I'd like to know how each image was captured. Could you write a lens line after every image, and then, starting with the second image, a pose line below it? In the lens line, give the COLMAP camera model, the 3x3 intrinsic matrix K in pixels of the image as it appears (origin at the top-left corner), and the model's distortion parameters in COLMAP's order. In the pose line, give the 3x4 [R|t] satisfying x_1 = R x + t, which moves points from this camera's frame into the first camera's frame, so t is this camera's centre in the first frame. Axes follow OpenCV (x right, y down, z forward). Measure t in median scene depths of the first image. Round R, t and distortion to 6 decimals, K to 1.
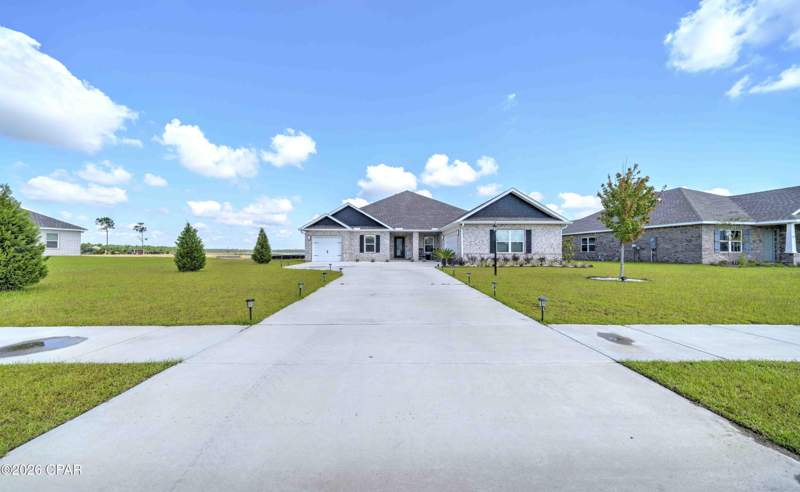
lens RADIAL K [[275.2, 0, 400.0], [0, 275.2, 246.0], [0, 0, 1]] dist [-0.000149, -0.000002]
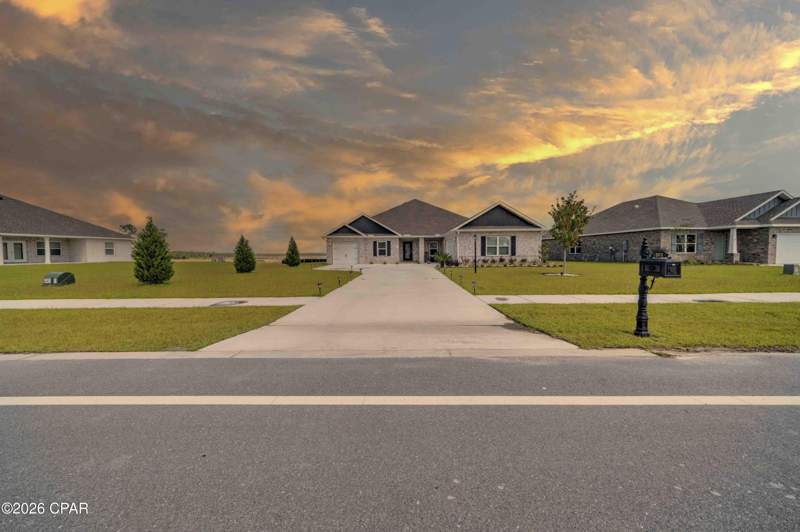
lens RADIAL K [[282.1, 0, 400.0], [0, 282.1, 266.0], [0, 0, 1]] dist [0.000580, -0.000011]
pose [[0.998955, -0.009063, -0.044788, 0.026482], [0.011897, 0.997917, 0.063407, -0.012409], [0.044120, -0.063874, 0.996982, -0.255902]]
